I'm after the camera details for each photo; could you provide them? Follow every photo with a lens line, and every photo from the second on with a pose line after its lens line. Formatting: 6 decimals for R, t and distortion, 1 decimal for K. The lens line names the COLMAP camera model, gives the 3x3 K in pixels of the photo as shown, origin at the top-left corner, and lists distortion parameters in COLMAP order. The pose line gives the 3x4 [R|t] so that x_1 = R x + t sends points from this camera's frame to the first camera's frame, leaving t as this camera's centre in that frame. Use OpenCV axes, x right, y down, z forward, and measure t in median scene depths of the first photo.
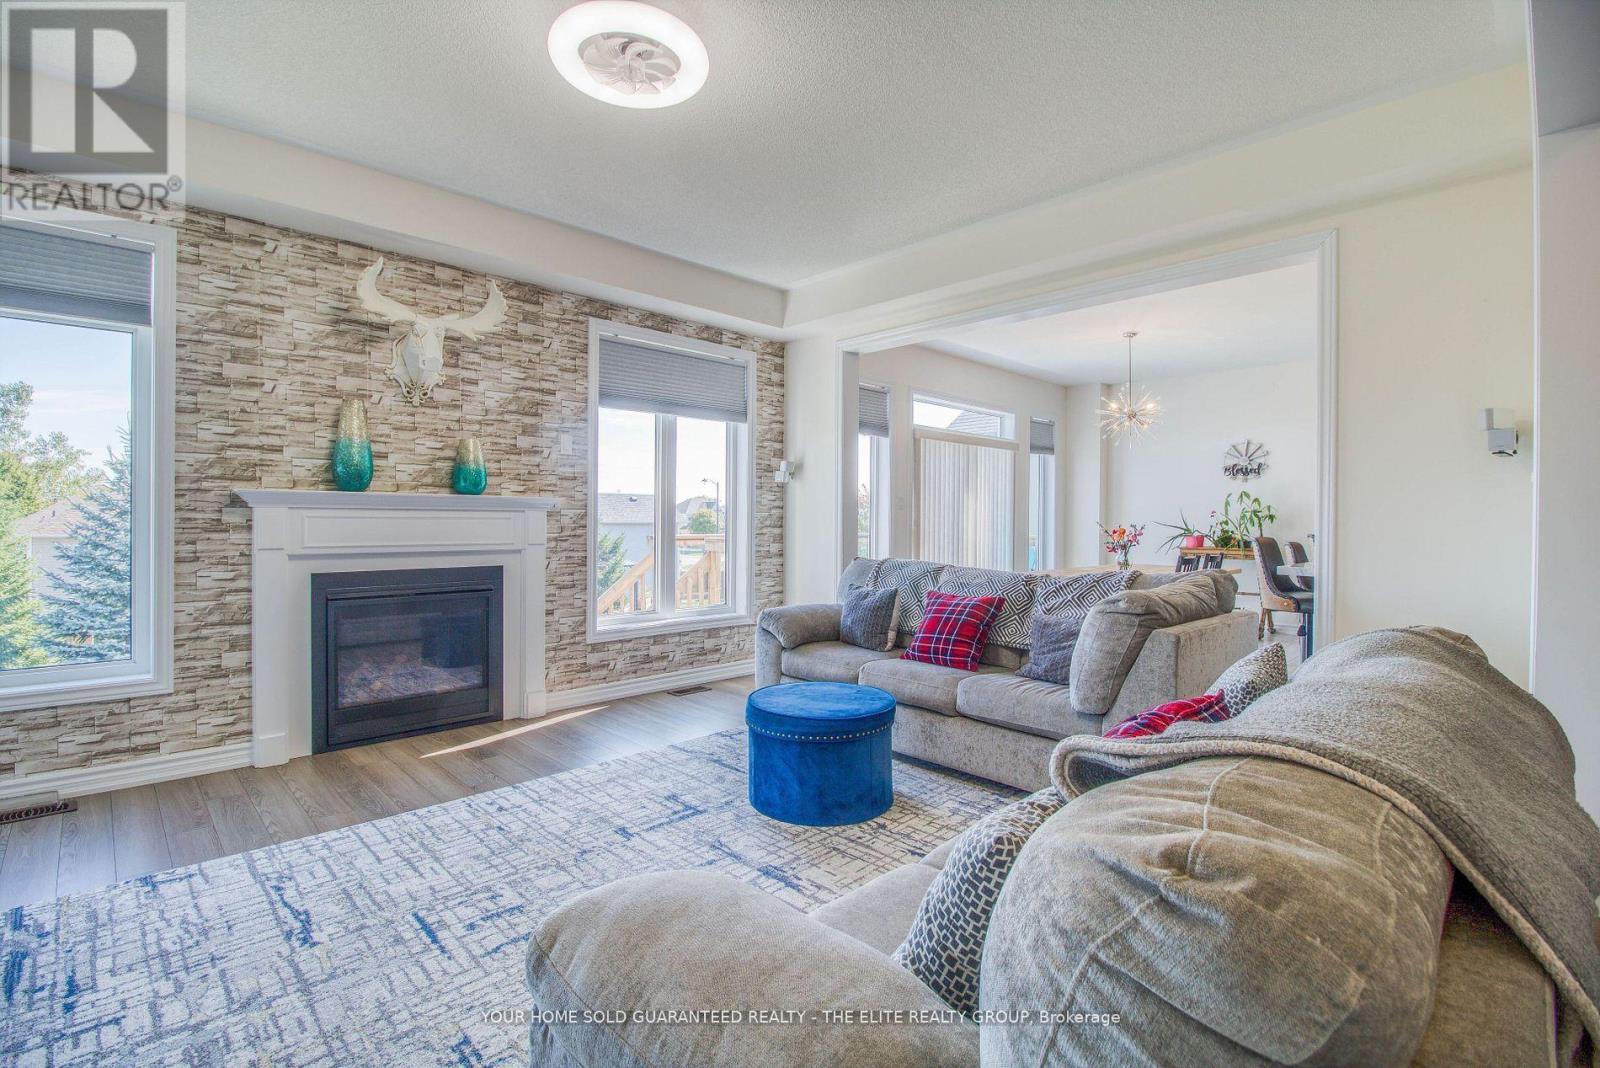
lens RADIAL K [[735.3, 0, 804.3], [0, 735.3, 524.5], [0, 0, 1]] dist [0.001526, -0.013832]
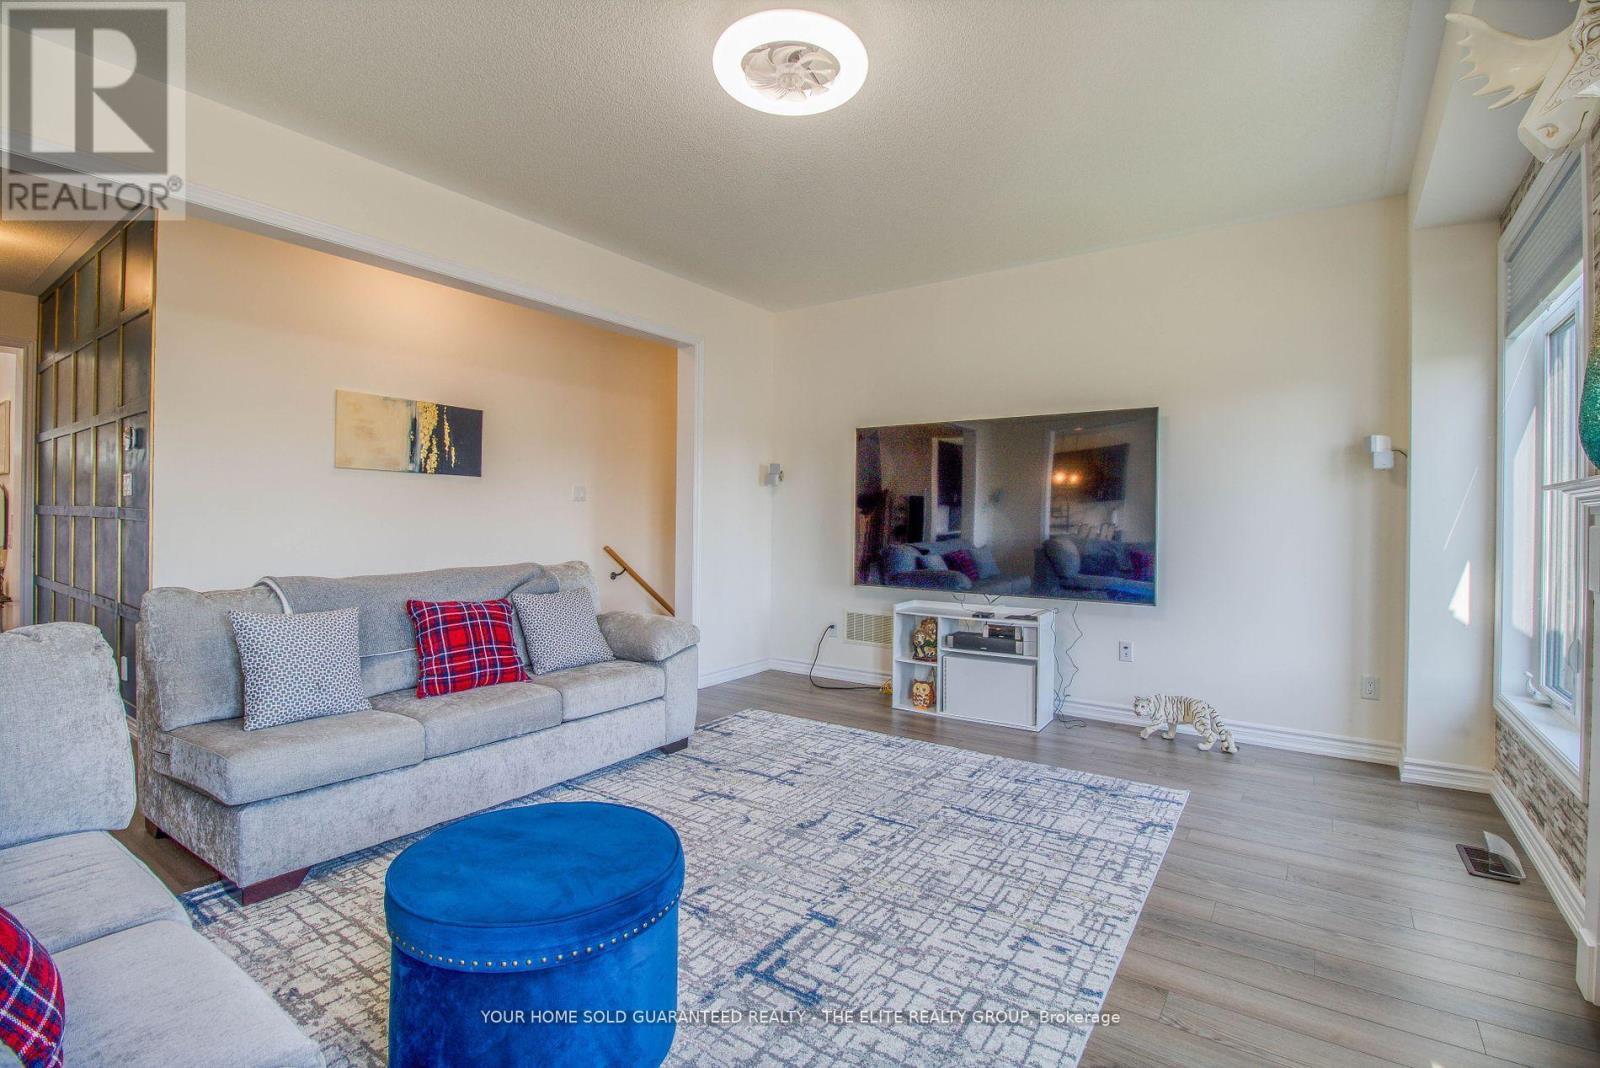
lens RADIAL K [[735.3, 0, 804.3], [0, 735.3, 524.5], [0, 0, 1]] dist [0.001526, -0.013832]
pose [[-0.982822, -0.014714, -0.183969, -0.080390], [-0.016913, 0.999803, 0.010390, -0.016489], [0.183780, 0.013323, -0.982877, 1.990056]]
